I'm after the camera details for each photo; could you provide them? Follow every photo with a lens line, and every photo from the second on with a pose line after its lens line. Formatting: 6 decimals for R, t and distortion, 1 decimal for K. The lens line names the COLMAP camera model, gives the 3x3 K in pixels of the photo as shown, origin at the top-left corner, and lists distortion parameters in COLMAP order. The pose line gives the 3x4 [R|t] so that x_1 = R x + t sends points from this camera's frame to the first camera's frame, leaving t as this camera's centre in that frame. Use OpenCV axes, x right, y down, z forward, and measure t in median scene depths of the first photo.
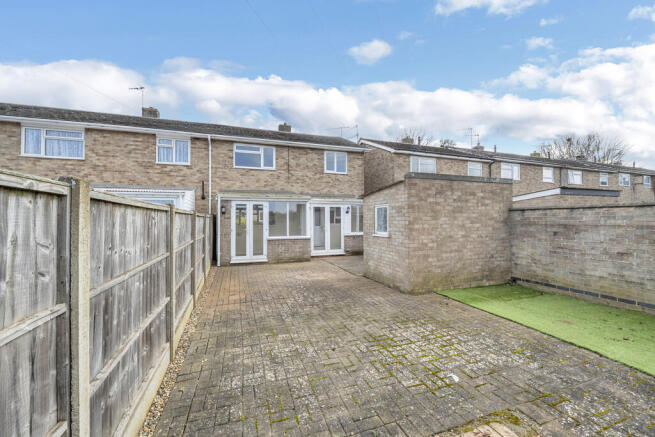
lens RADIAL K [[267.7, 0, 330.9], [0, 267.7, 211.8], [0, 0, 1]] dist [-0.013392, -0.001039]
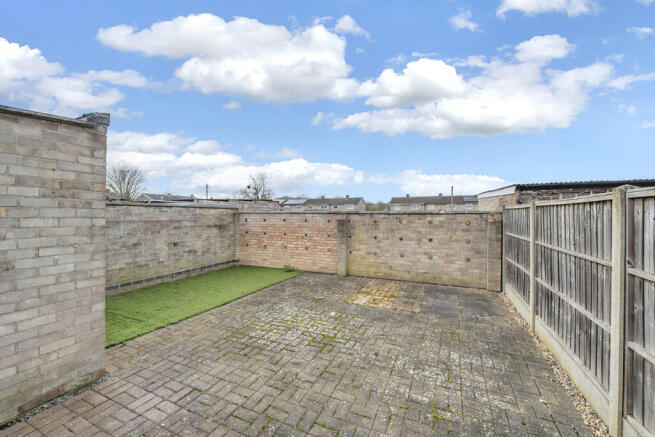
lens RADIAL K [[267.7, 0, 318.8], [0, 267.7, 213.0], [0, 0, 1]] dist [-0.013392, -0.001039]
pose [[-0.707695, 0.011117, 0.706431, -0.468471], [-0.014277, 0.999447, -0.030030, 0.052015], [-0.706374, -0.031338, -0.707145, 1.671859]]
